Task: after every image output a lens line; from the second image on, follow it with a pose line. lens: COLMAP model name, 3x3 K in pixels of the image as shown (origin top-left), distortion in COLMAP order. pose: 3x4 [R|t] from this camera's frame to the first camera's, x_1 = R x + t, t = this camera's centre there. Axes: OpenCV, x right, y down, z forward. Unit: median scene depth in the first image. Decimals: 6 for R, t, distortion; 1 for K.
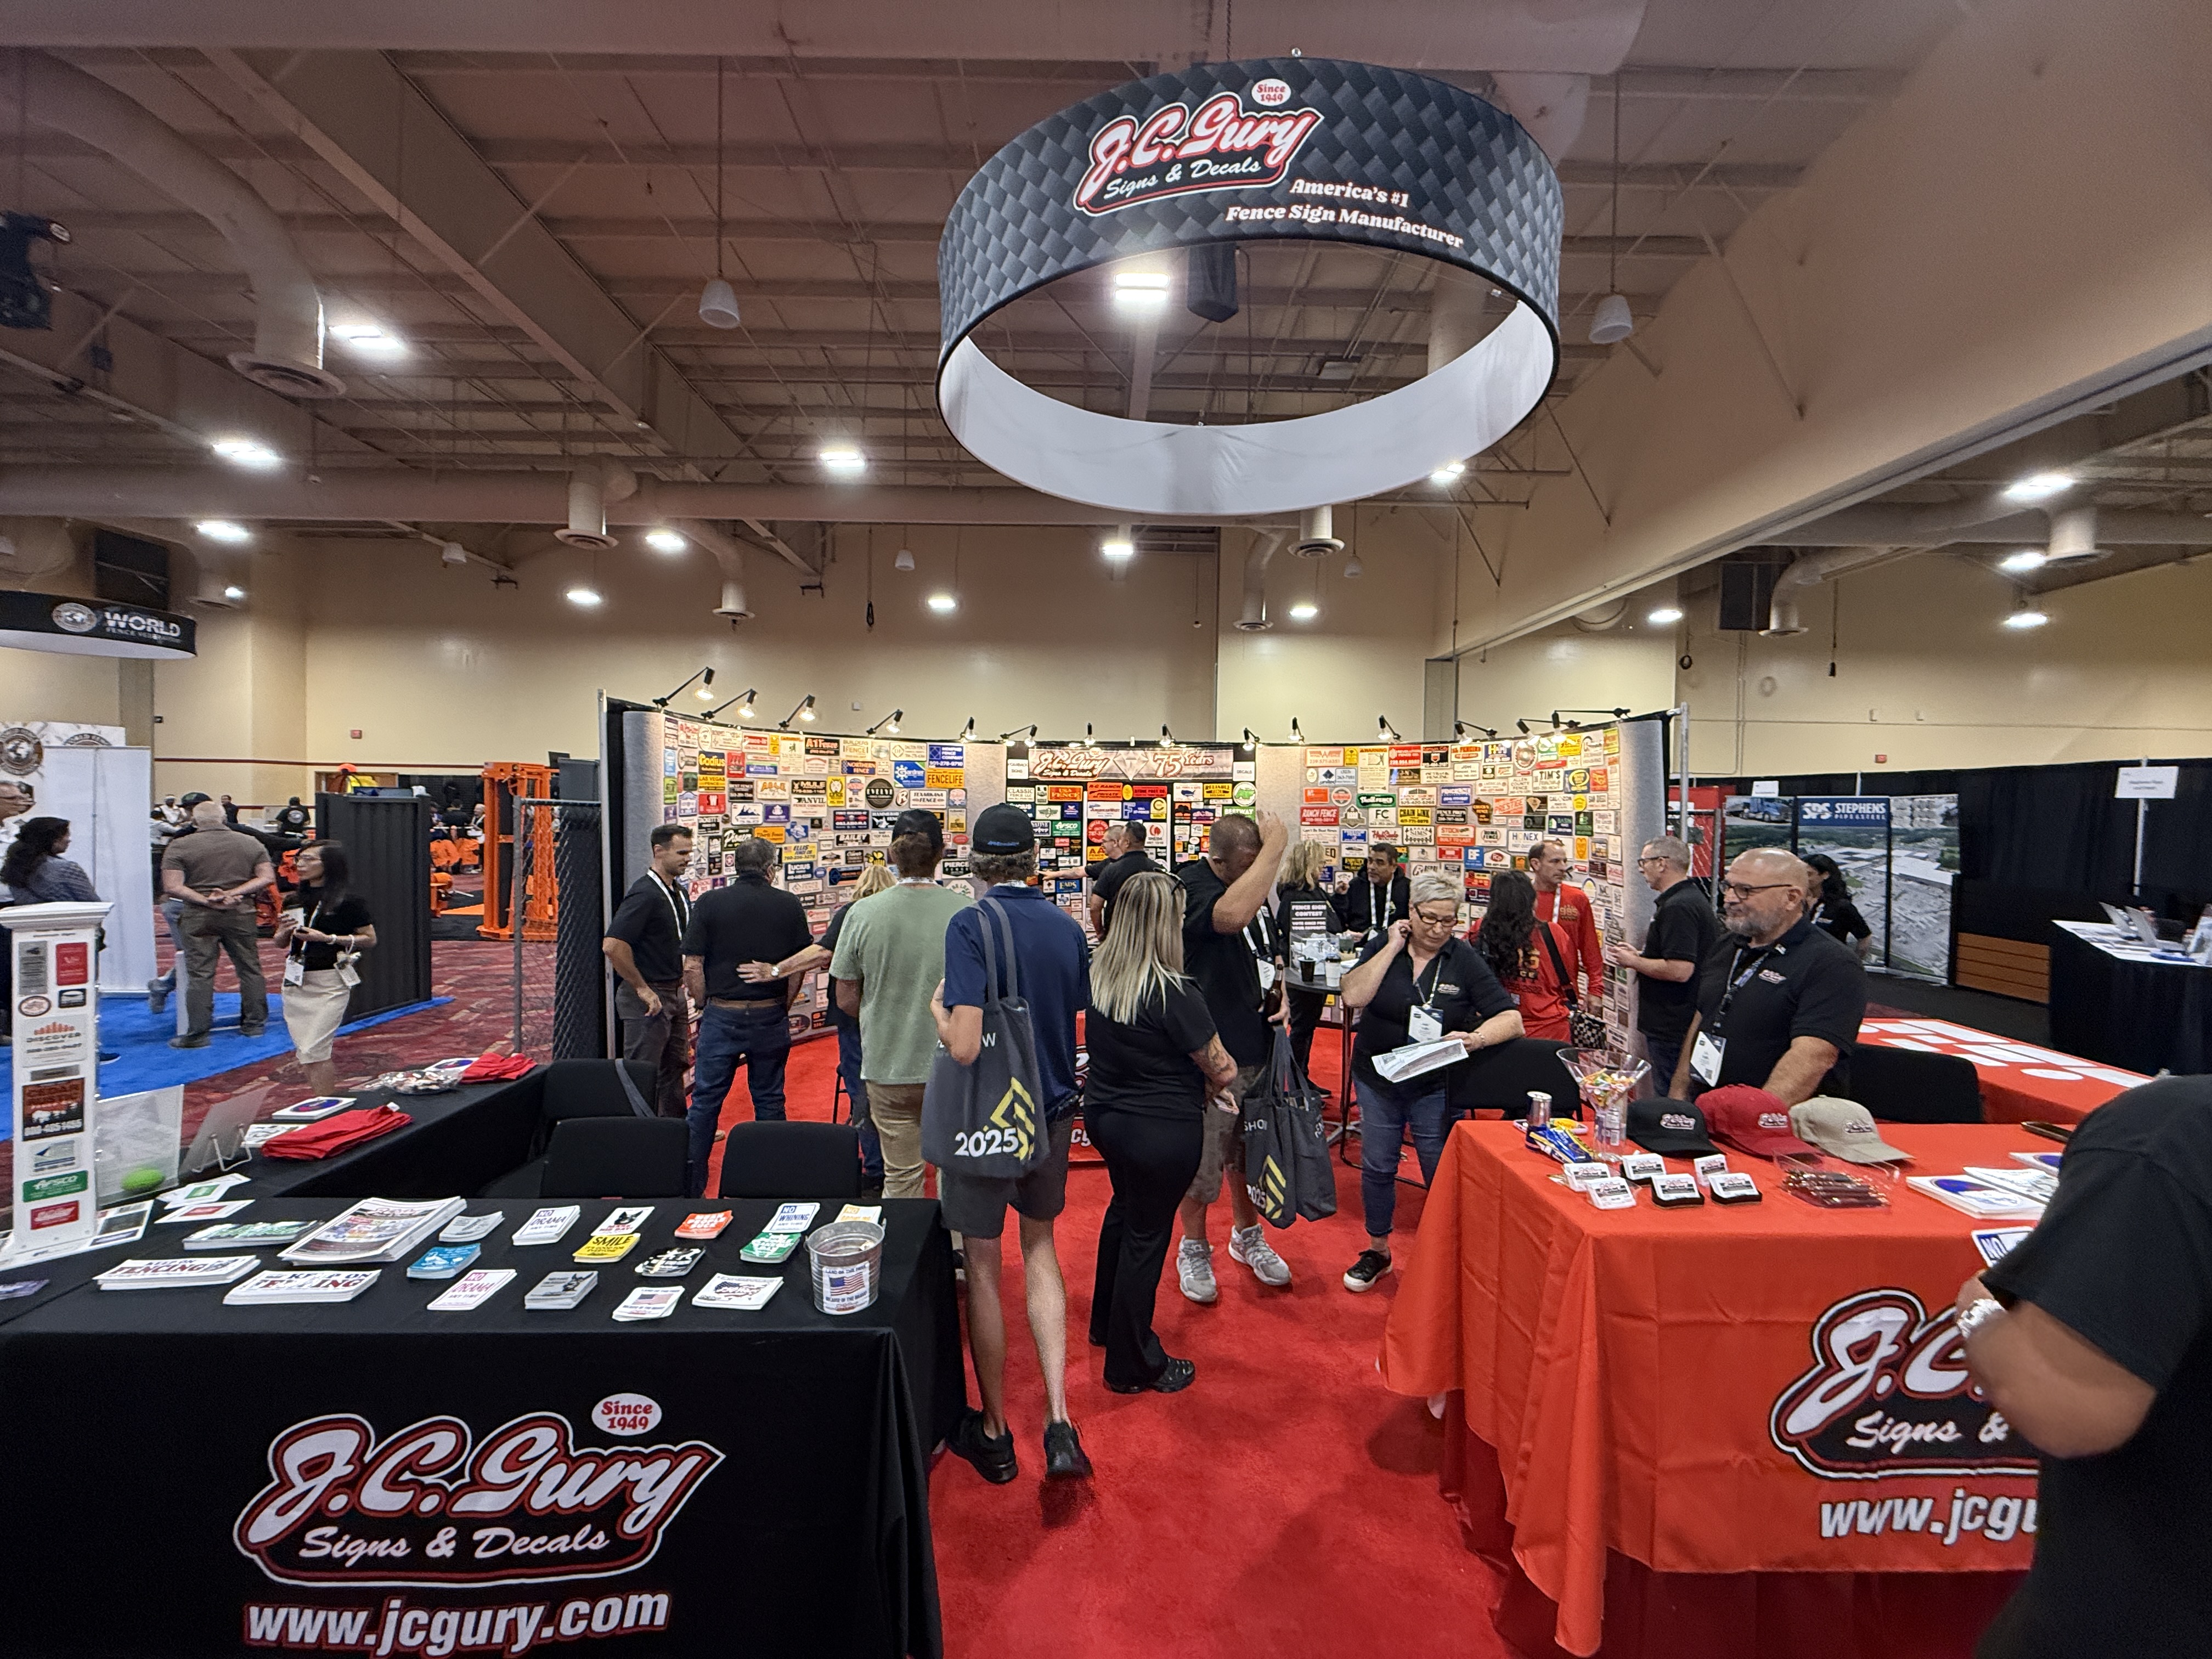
lens RADIAL K [[889.4, 0, 1100.8], [0, 889.4, 819.9], [0, 0, 1]] dist [0.009279, -0.000125]
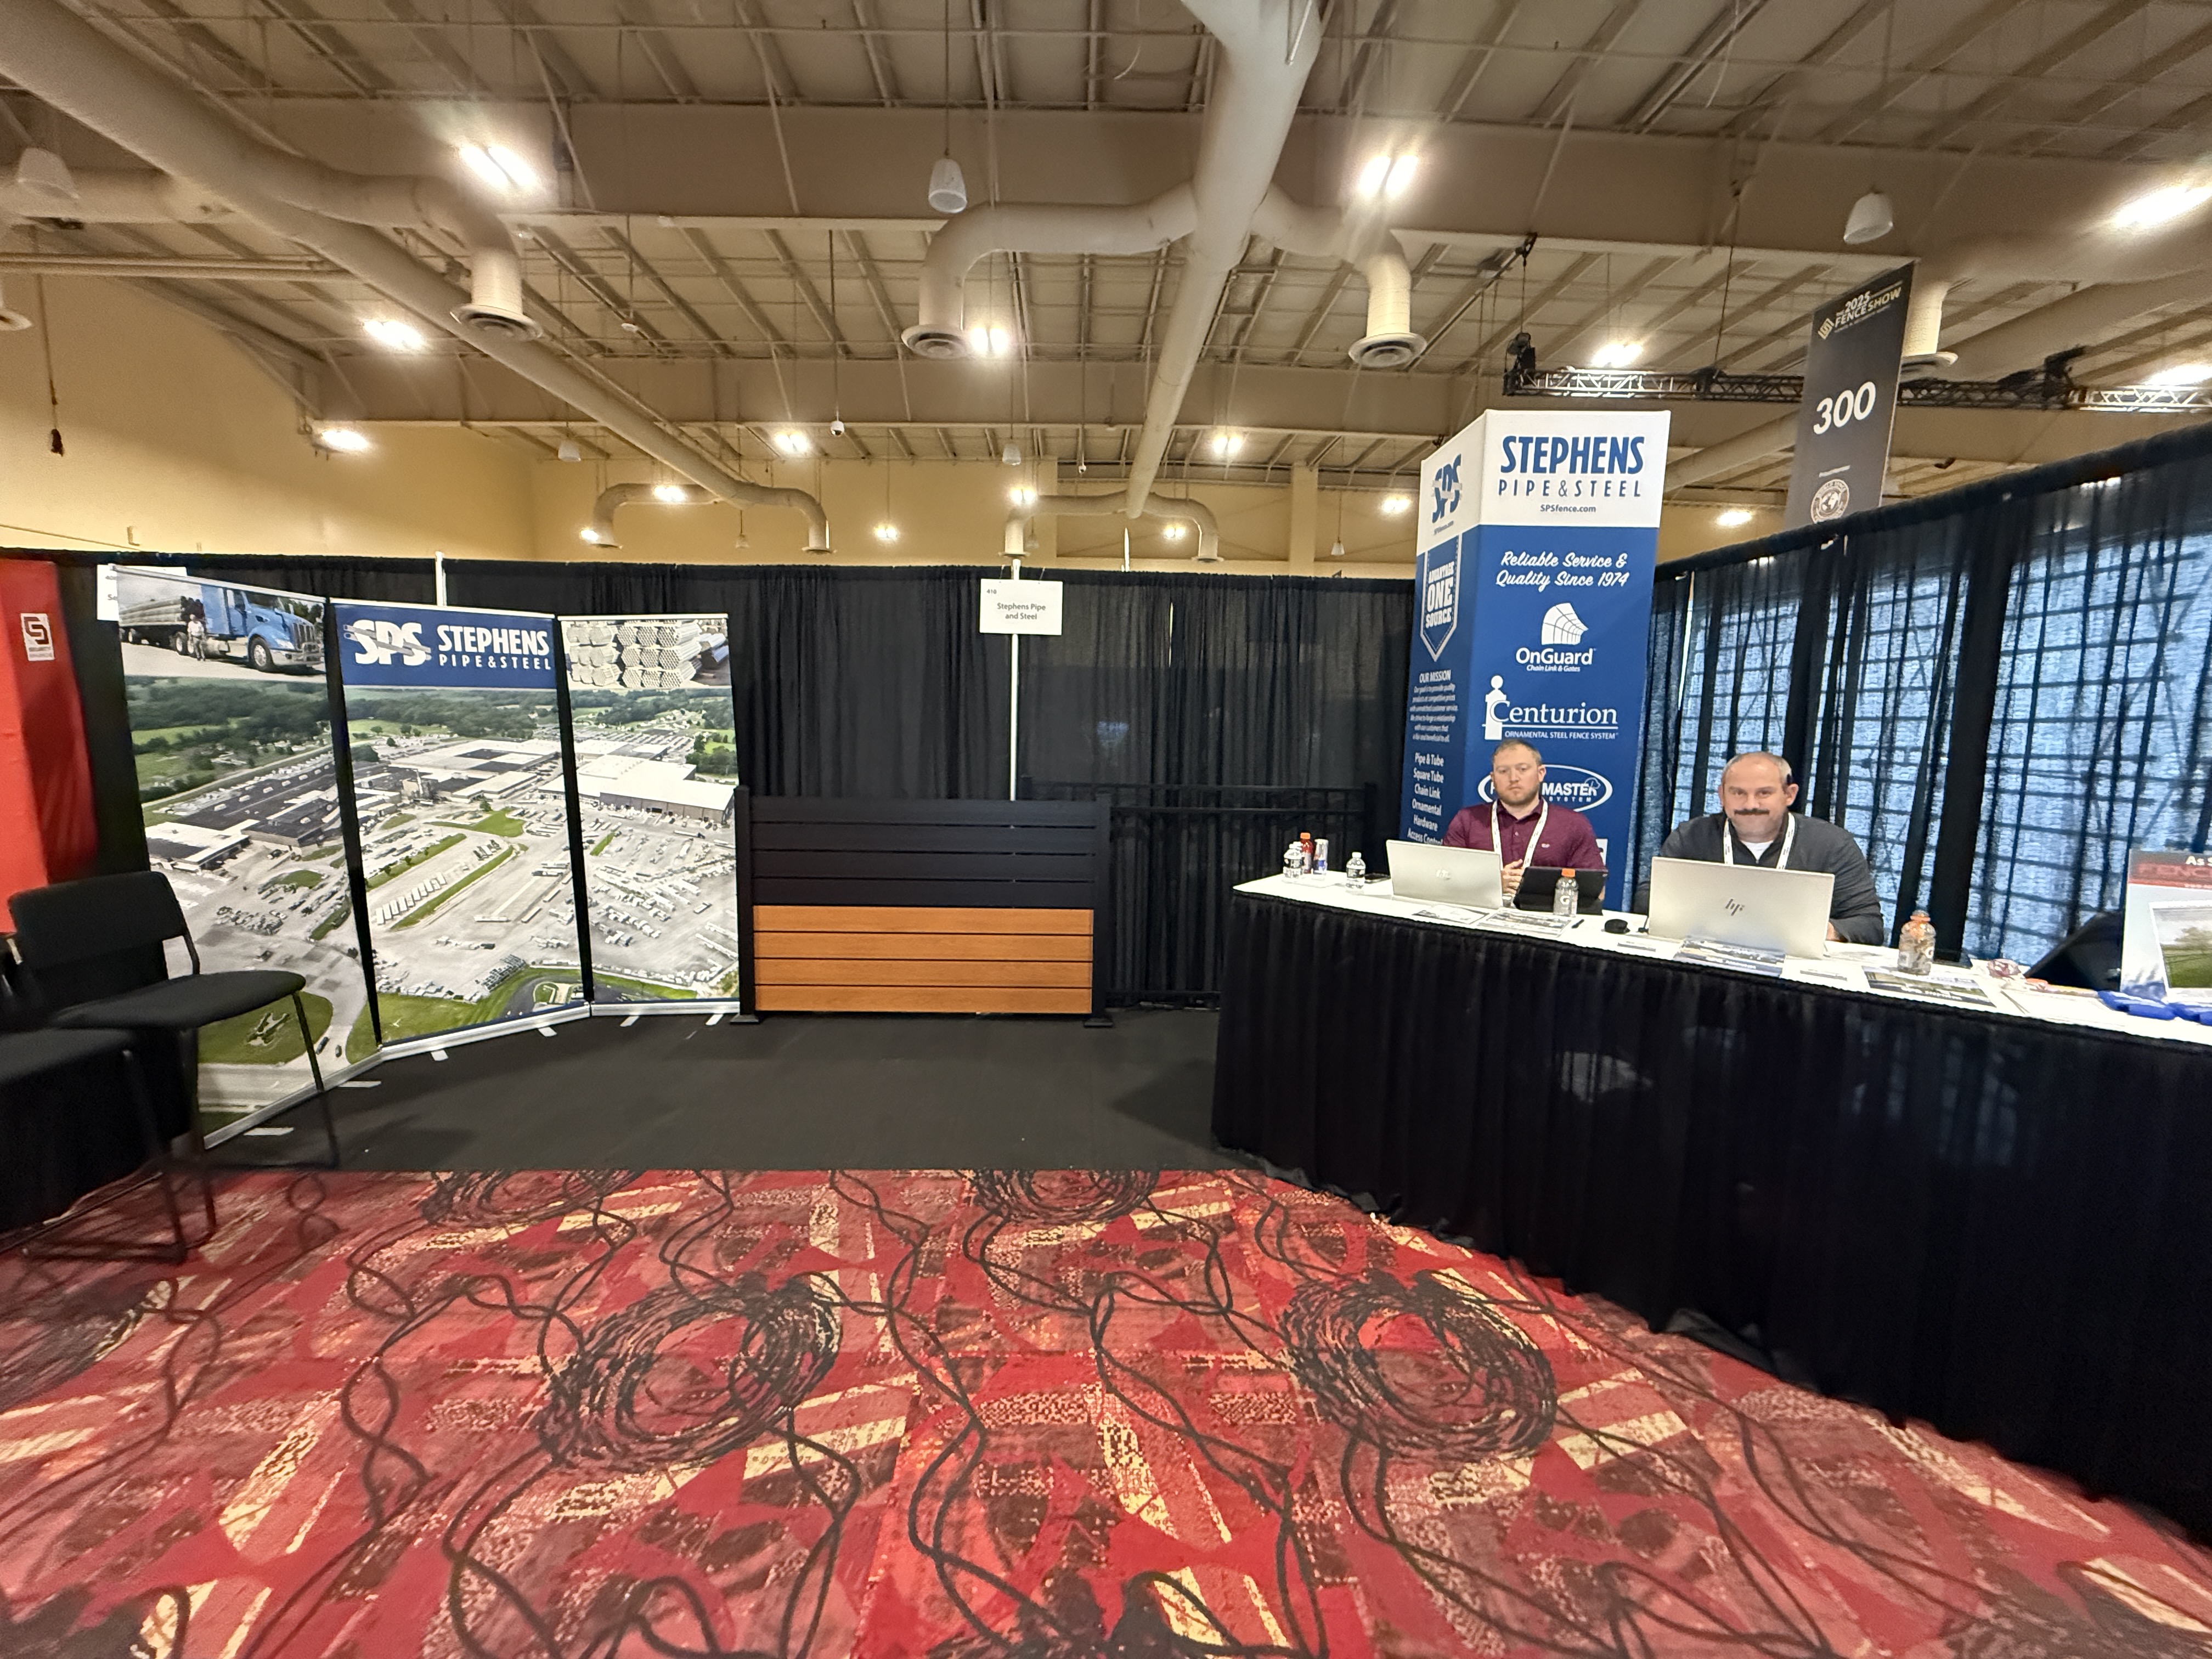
lens RADIAL K [[889.4, 0, 1108.6], [0, 889.4, 821.4], [0, 0, 1]] dist [0.009279, -0.000125]
pose [[-0.017740, -0.124368, 0.992078, 0.445654], [0.008121, 0.992183, 0.124526, 0.020577], [-0.999810, 0.010266, -0.016591, 0.754505]]
